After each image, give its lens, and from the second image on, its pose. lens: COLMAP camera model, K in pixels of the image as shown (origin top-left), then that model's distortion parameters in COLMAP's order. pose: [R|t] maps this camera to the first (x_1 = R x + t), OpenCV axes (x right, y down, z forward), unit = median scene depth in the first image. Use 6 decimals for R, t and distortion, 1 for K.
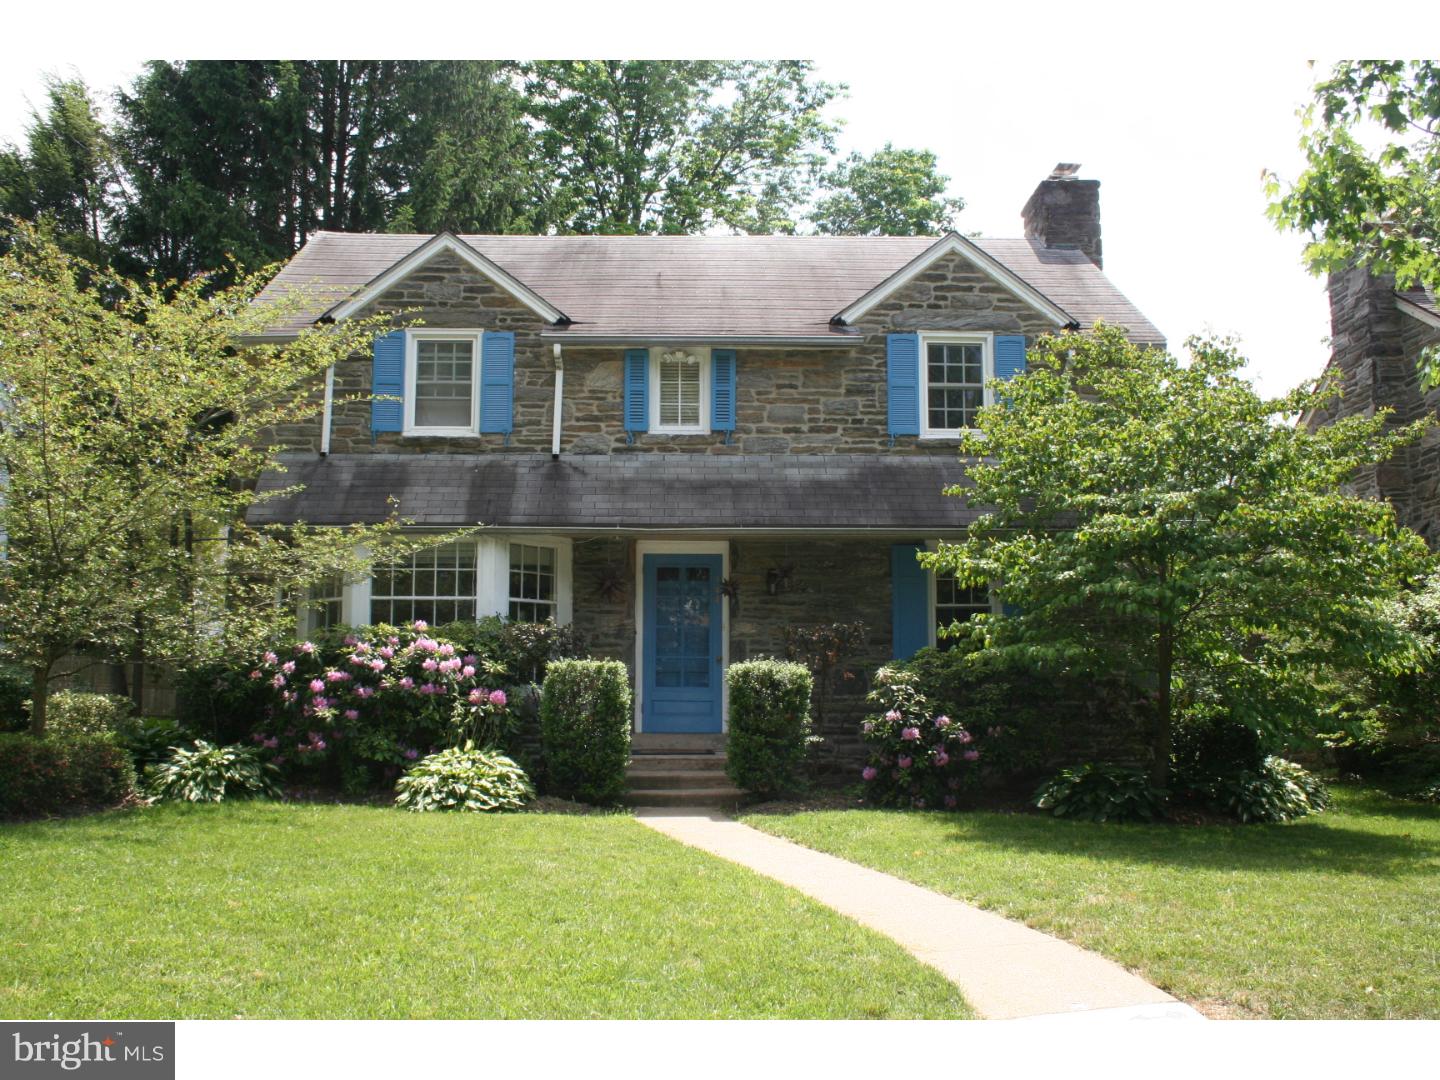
lens RADIAL K [[1216.2, 0, 720.0], [0, 1216.2, 540.0], [0, 0, 1]] dist [-0.096829, 0.088563]
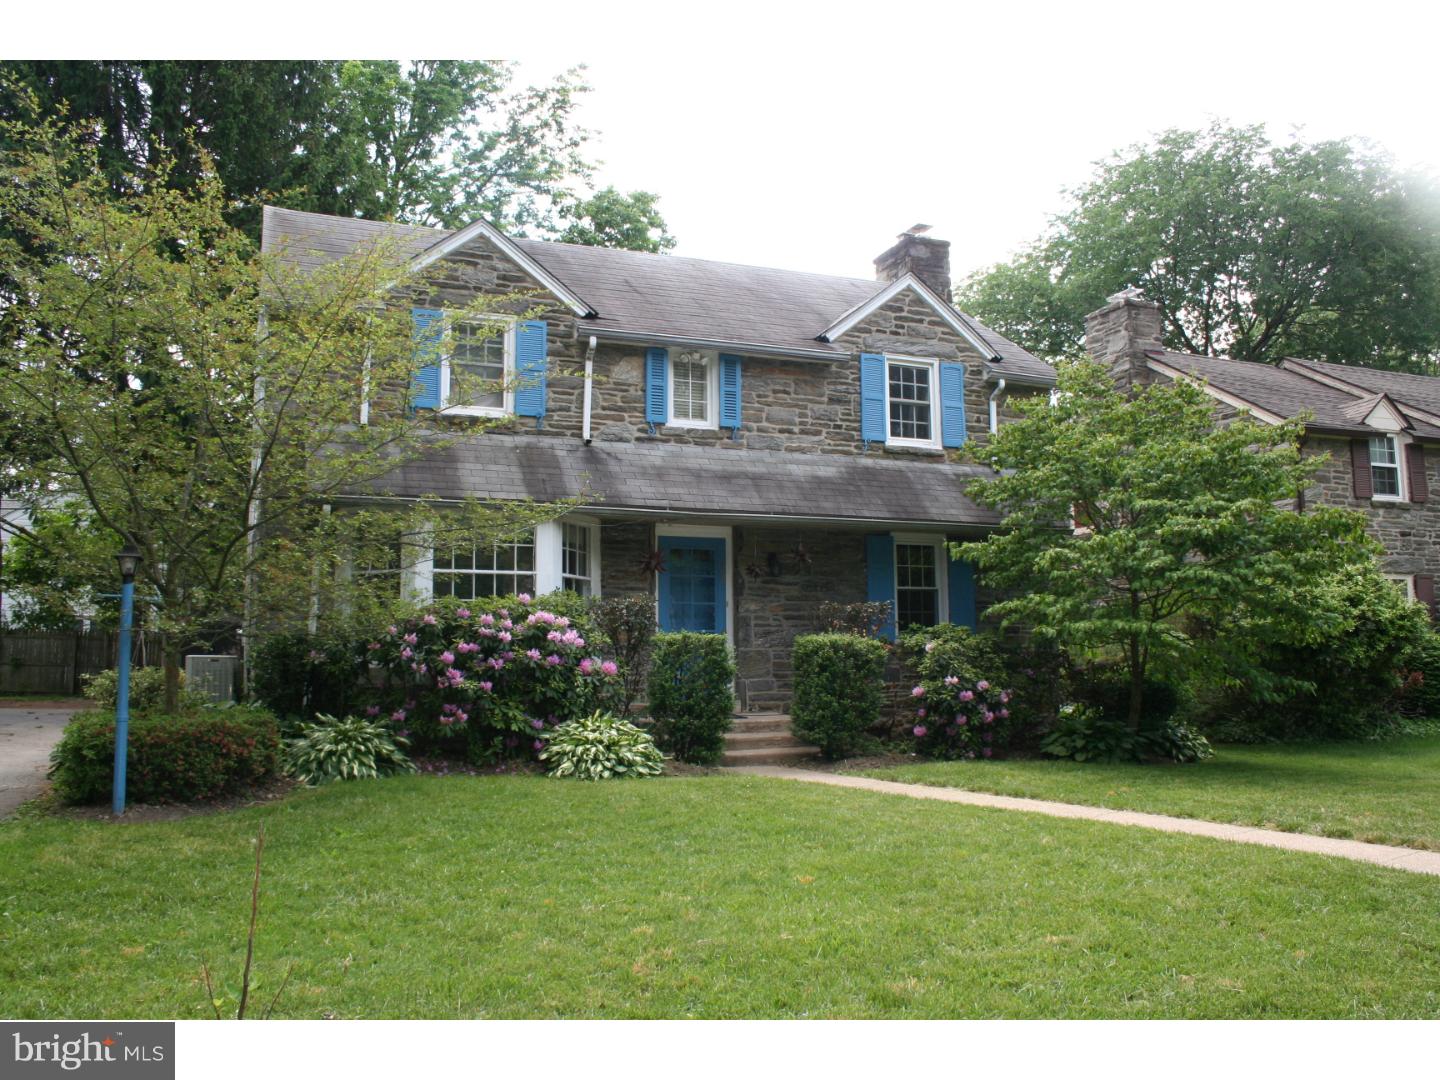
lens RADIAL K [[1058.0, 0, 720.0], [0, 1058.0, 540.0], [0, 0, 1]] dist [-0.109965, -0.001266]
pose [[0.951980, 0.030909, 0.304595, -0.298417], [-0.033393, 0.999438, 0.002948, 0.010535], [-0.304332, -0.012978, 0.952477, 0.079881]]
